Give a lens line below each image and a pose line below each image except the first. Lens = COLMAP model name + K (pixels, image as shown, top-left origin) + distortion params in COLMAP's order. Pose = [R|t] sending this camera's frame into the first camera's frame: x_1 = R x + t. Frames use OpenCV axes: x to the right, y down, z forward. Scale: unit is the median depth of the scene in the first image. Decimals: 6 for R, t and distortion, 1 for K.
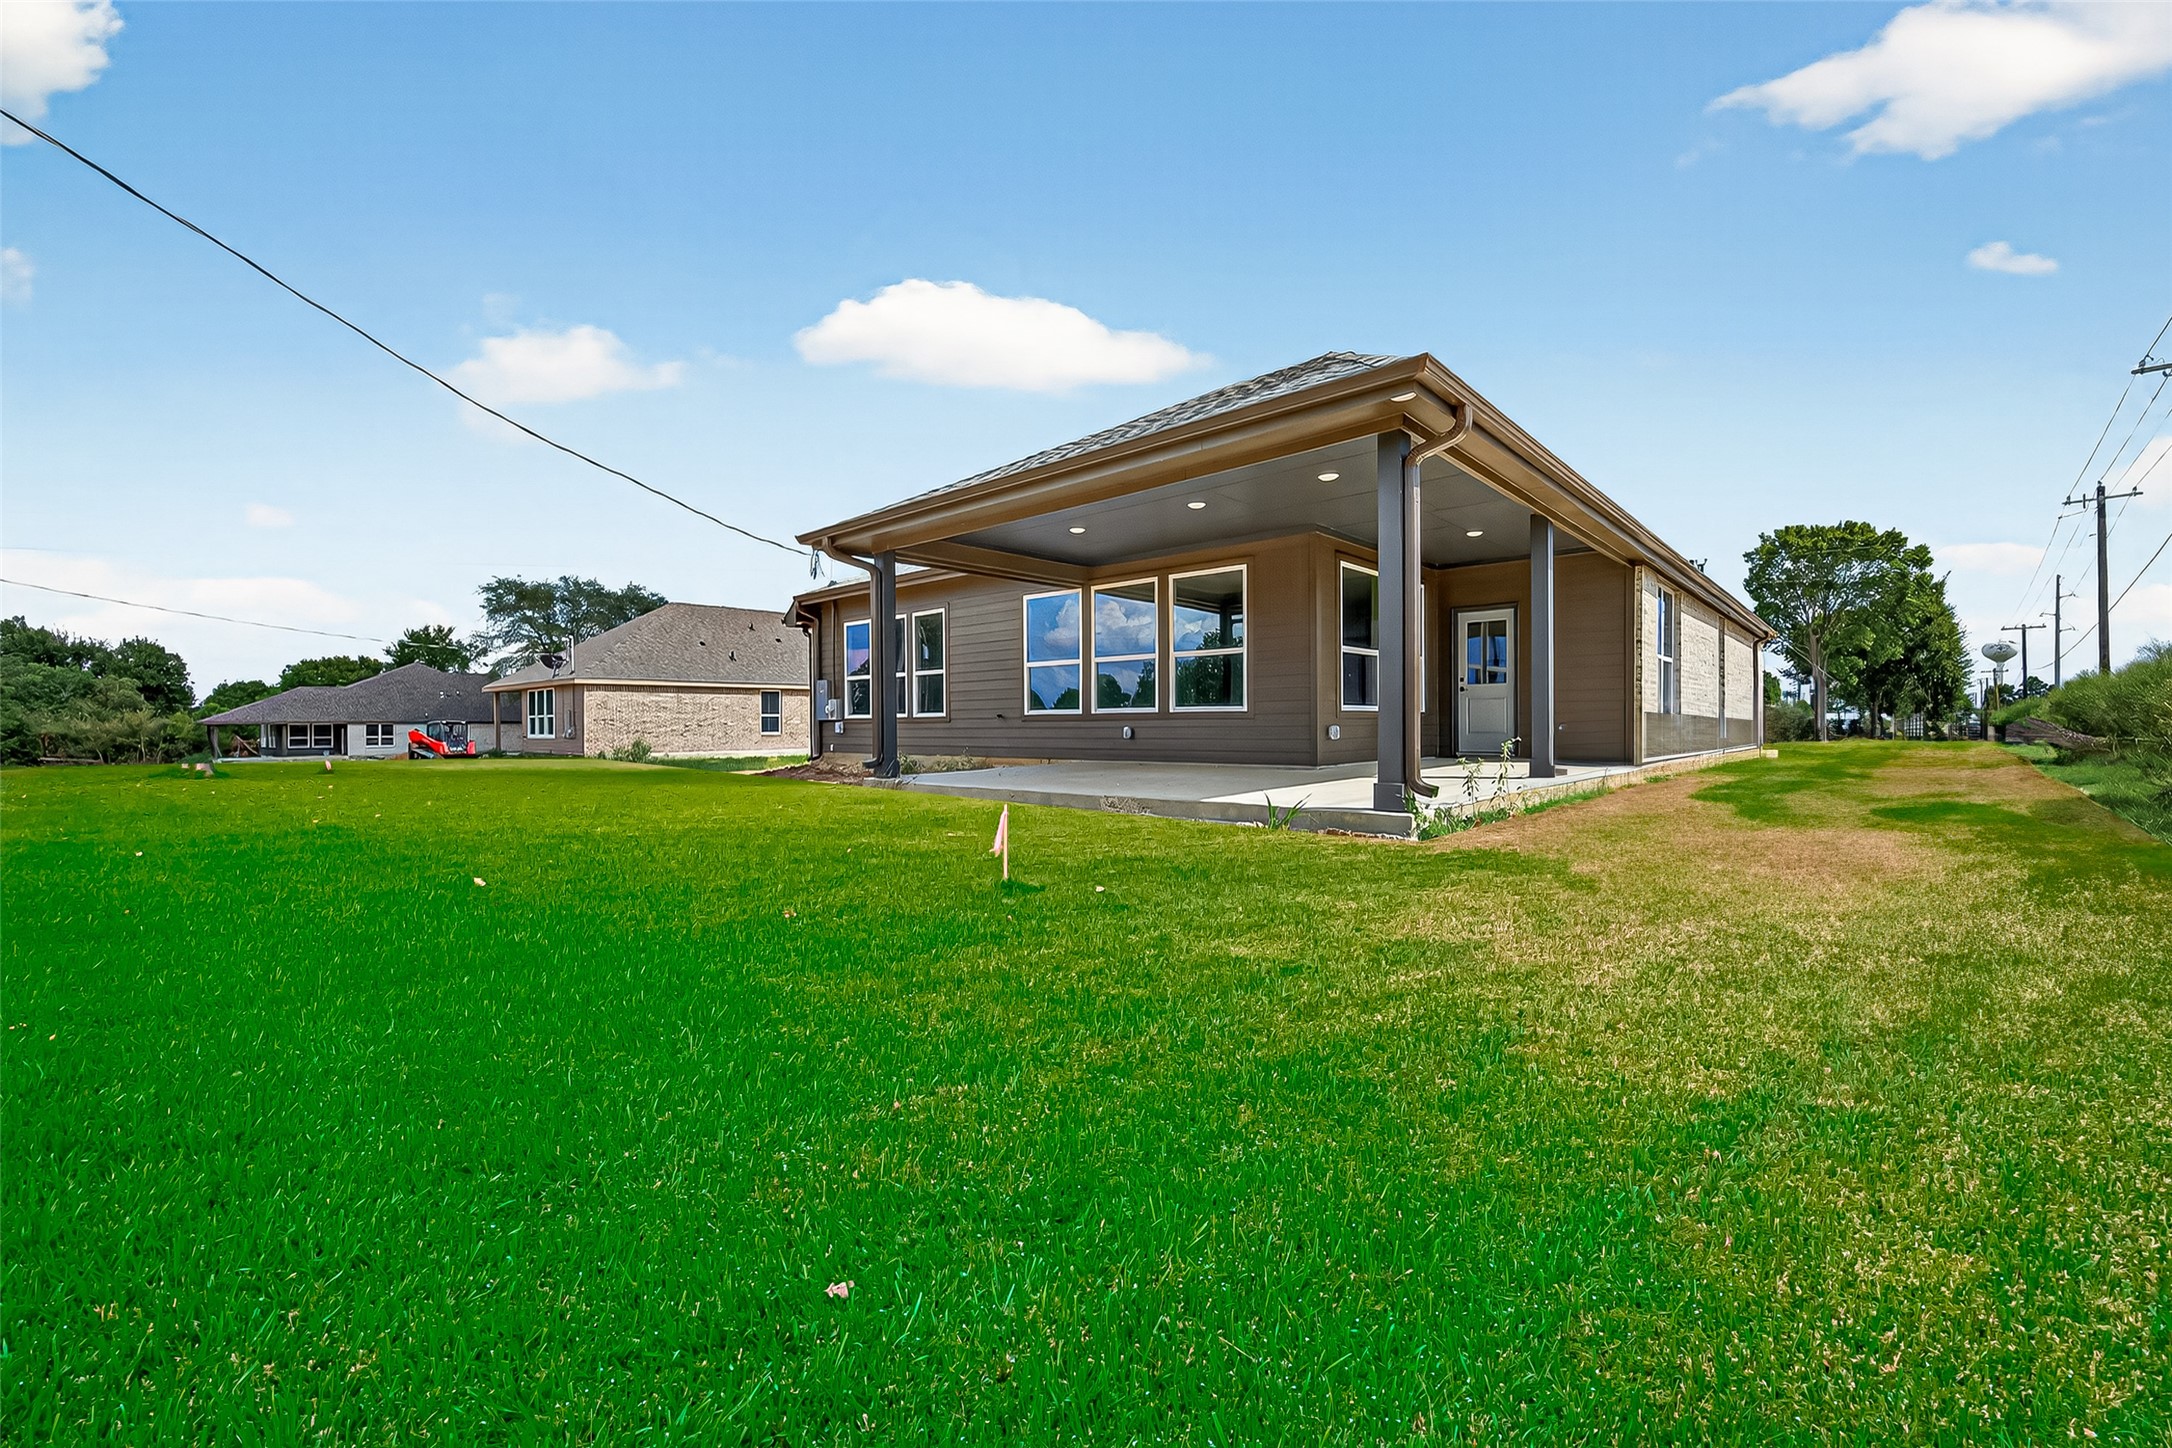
lens RADIAL K [[875.7, 0, 1108.0], [0, 875.7, 726.0], [0, 0, 1]] dist [0.008826, -0.000018]
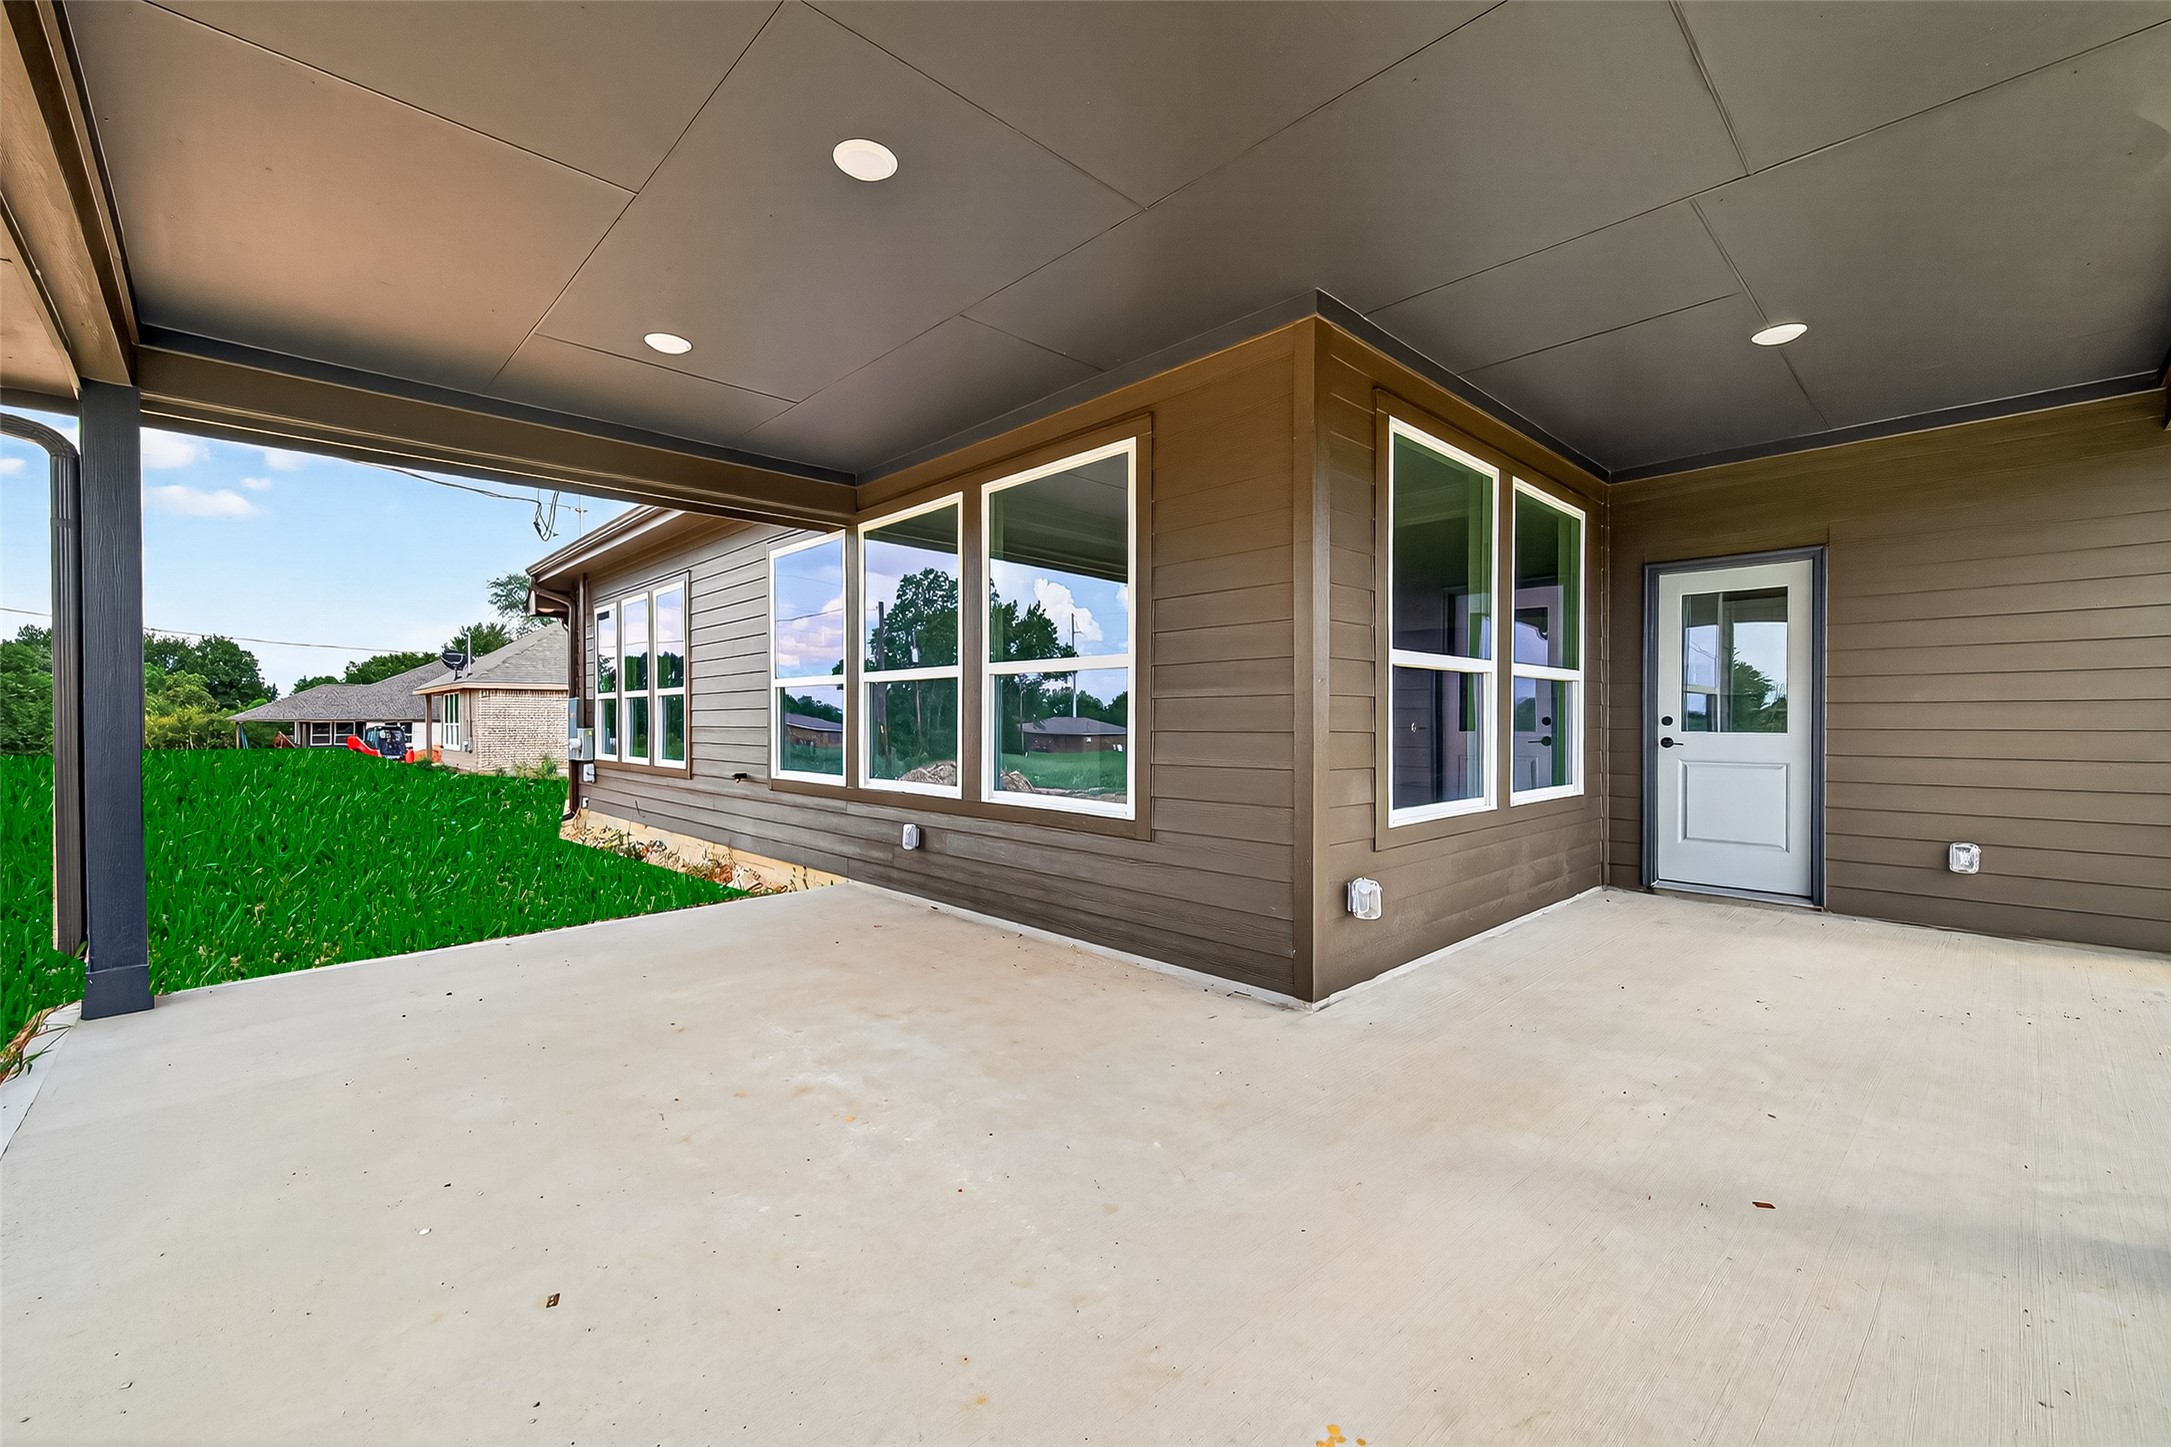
lens RADIAL K [[872.6, 0, 1079.0], [0, 872.6, 717.3], [0, 0, 1]] dist [0.011308, -0.000890]
pose [[0.995769, 0.007119, -0.091620, 0.108735], [-0.007580, 0.999960, -0.004693, -0.038656], [0.091583, 0.005368, 0.995783, 0.396841]]
